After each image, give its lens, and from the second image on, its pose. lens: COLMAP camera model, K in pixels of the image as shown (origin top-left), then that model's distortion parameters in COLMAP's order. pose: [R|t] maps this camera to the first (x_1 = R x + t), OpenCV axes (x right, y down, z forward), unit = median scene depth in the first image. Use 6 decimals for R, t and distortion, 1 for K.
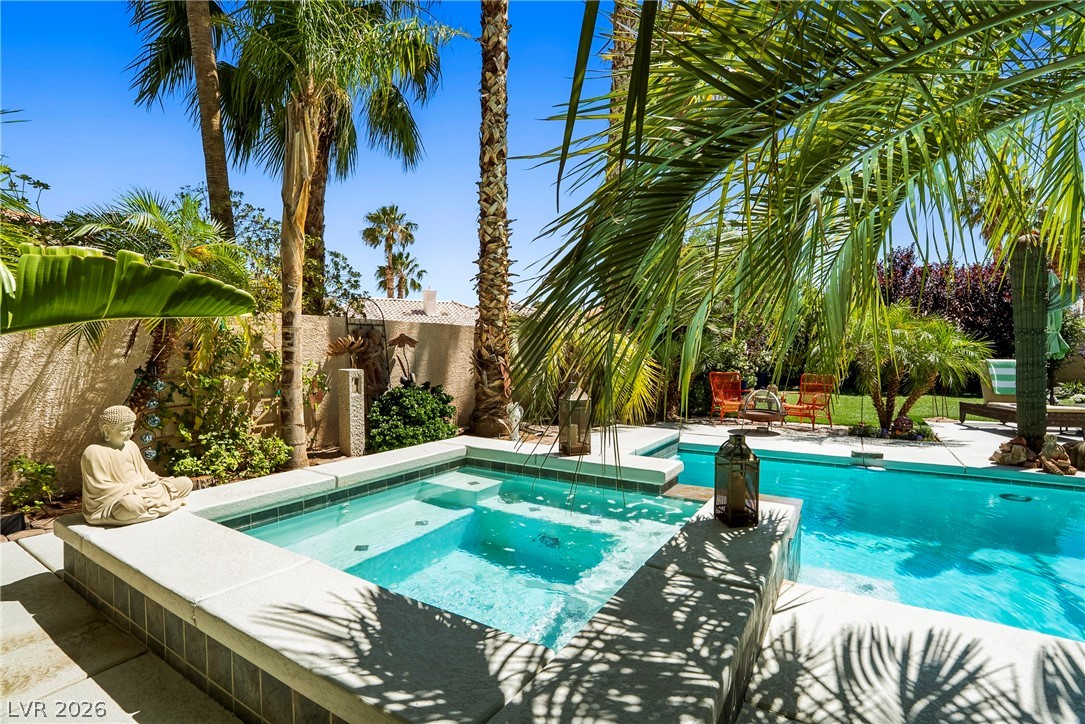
lens RADIAL K [[504.4, 0, 542.5], [0, 504.4, 362.0], [0, 0, 1]] dist [-0.069729, 0.026482]
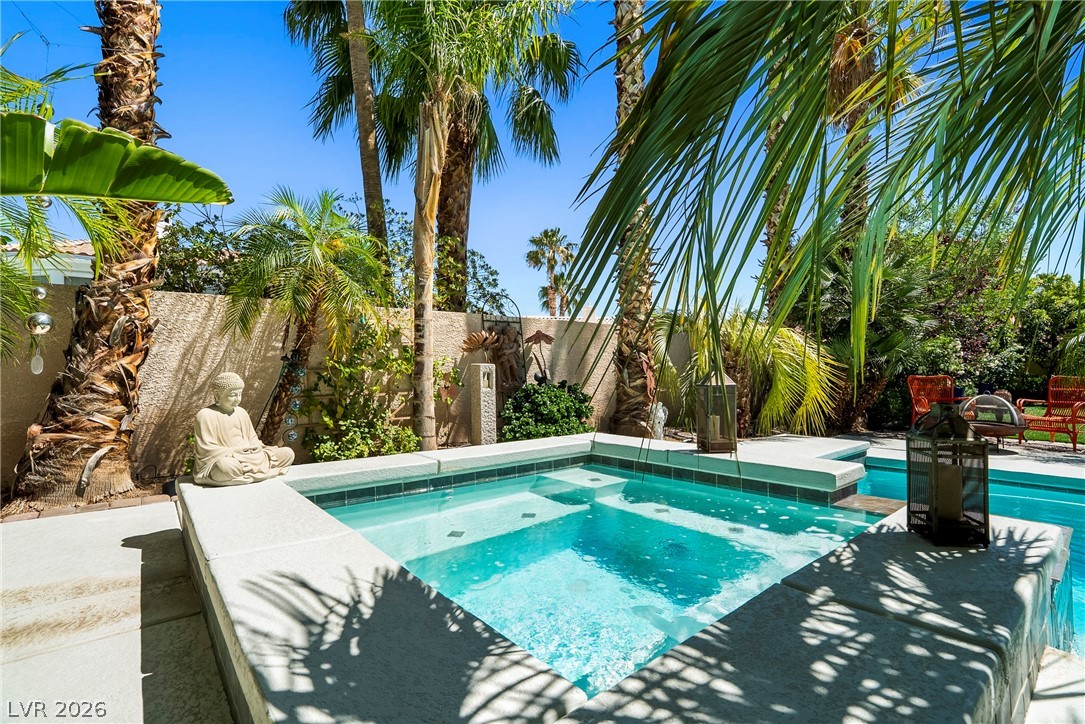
lens RADIAL K [[504.4, 0, 542.5], [0, 504.4, 362.0], [0, 0, 1]] dist [-0.069729, 0.026482]
pose [[0.947474, -0.015550, -0.319455, 0.052186], [0.002784, 0.999180, -0.040381, 0.061463], [0.319821, 0.037371, 0.946741, 0.120325]]
